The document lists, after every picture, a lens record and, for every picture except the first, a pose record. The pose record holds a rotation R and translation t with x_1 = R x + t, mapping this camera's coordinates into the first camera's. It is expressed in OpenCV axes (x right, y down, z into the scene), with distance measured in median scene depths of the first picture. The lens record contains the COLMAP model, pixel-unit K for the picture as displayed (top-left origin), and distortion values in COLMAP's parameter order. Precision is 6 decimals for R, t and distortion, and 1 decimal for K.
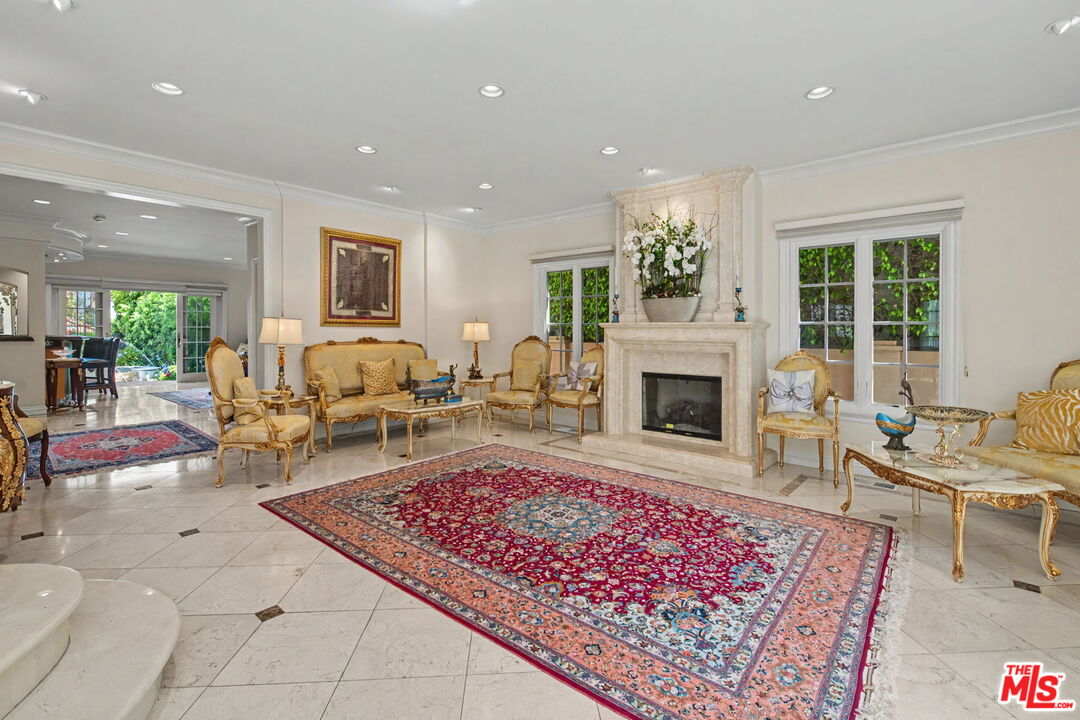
lens RADIAL K [[486.0, 0, 533.2], [0, 486.0, 329.6], [0, 0, 1]] dist [0.004811, -0.003437]
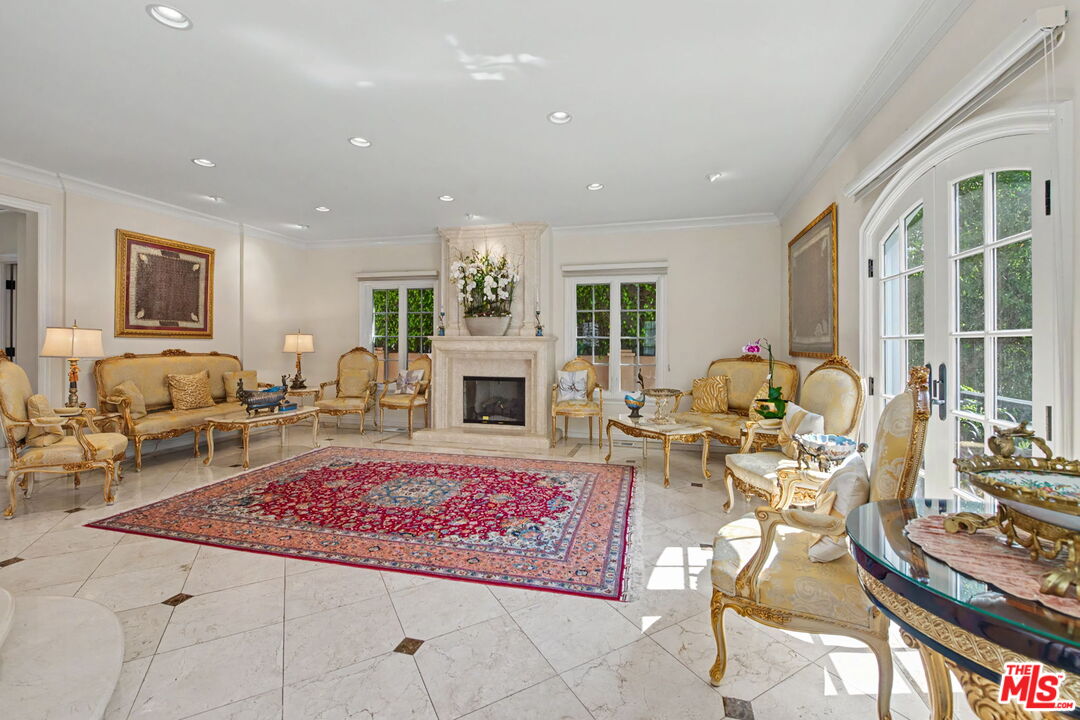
lens RADIAL K [[430.6, 0, 534.0], [0, 430.6, 342.5], [0, 0, 1]] dist [-0.003489, -0.000924]
pose [[0.909468, 0.001059, 0.415773, -0.094292], [-0.002026, 0.999996, 0.001885, -0.000775], [-0.415769, -0.002557, 0.909467, -0.095000]]
